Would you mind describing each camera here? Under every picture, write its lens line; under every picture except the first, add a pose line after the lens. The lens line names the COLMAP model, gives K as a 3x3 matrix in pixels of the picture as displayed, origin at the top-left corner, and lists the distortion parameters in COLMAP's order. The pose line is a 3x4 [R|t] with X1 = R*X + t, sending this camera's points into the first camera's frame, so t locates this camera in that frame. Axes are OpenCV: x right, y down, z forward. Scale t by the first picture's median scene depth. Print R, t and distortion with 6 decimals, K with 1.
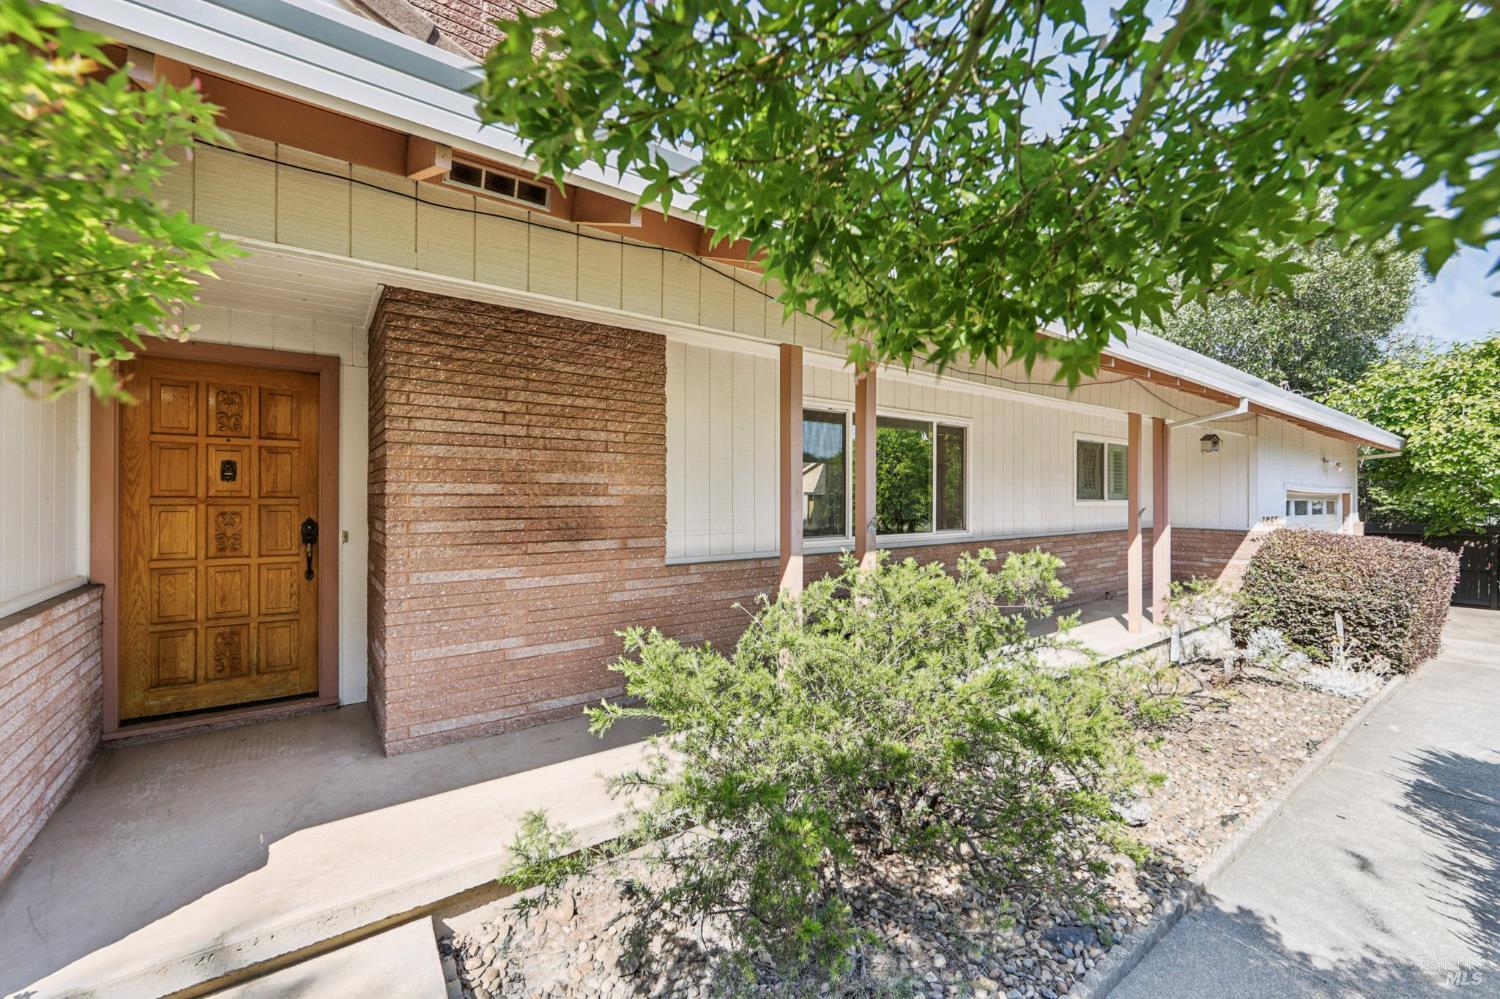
lens RADIAL K [[617.0, 0, 754.7], [0, 617.0, 490.9], [0, 0, 1]] dist [-0.009203, 0.000498]
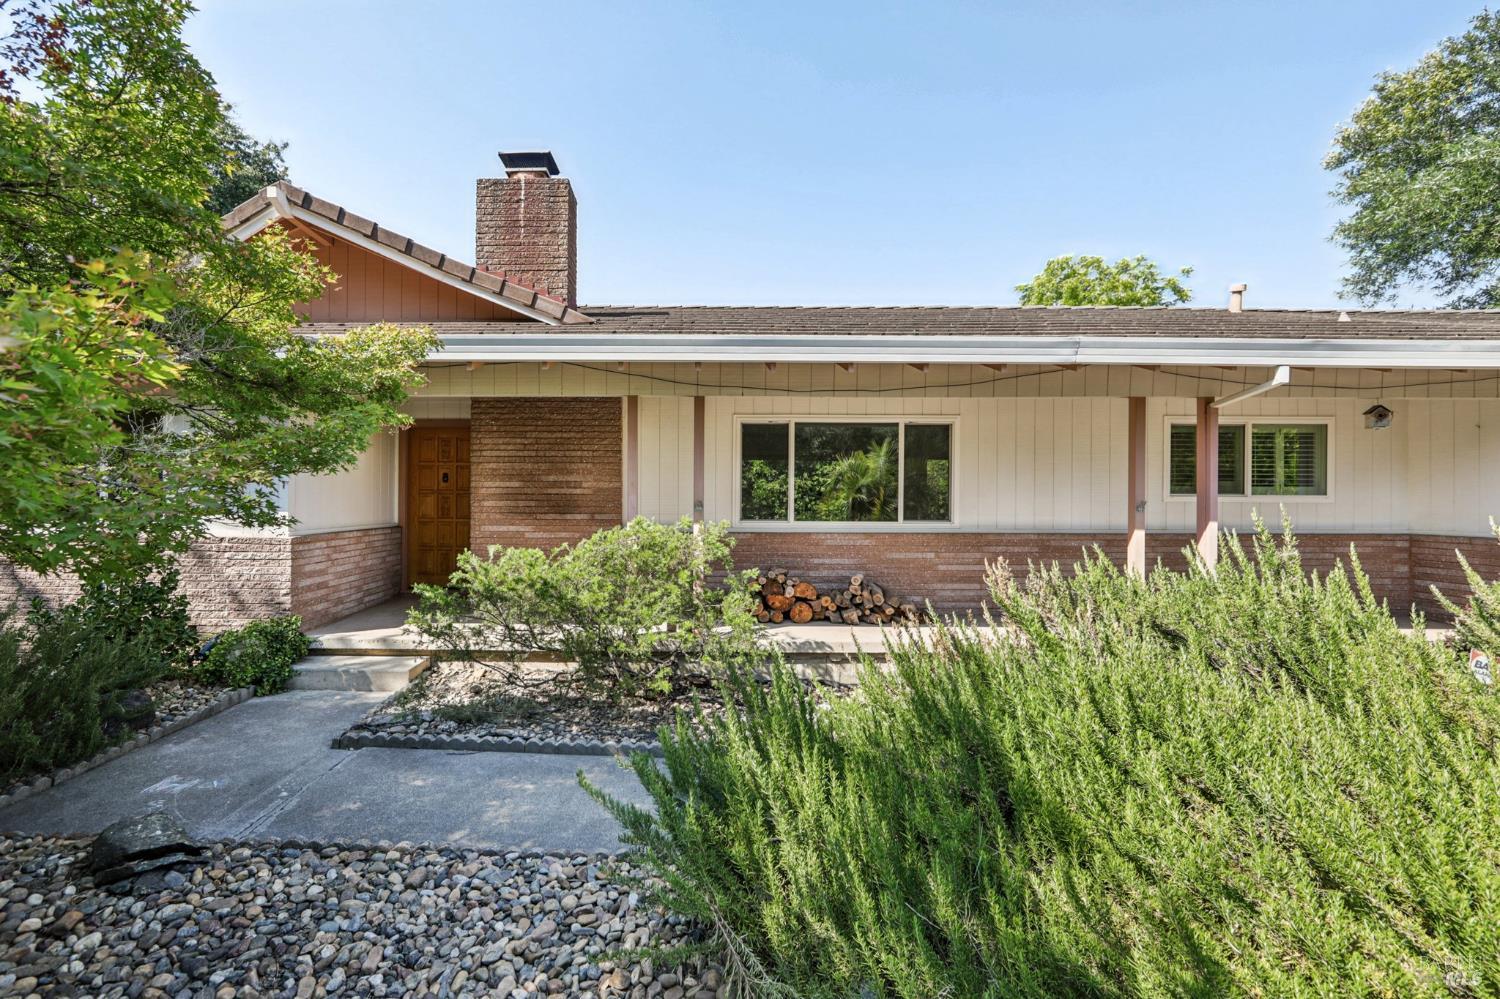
lens RADIAL K [[623.4, 0, 746.9], [0, 623.4, 485.4], [0, 0, 1]] dist [-0.009399, 0.000005]
pose [[0.789772, 0.000182, -0.613401, 1.218623], [0.003088, 0.999986, 0.004272, -0.005947], [0.613393, -0.005268, 0.789760, -0.089879]]
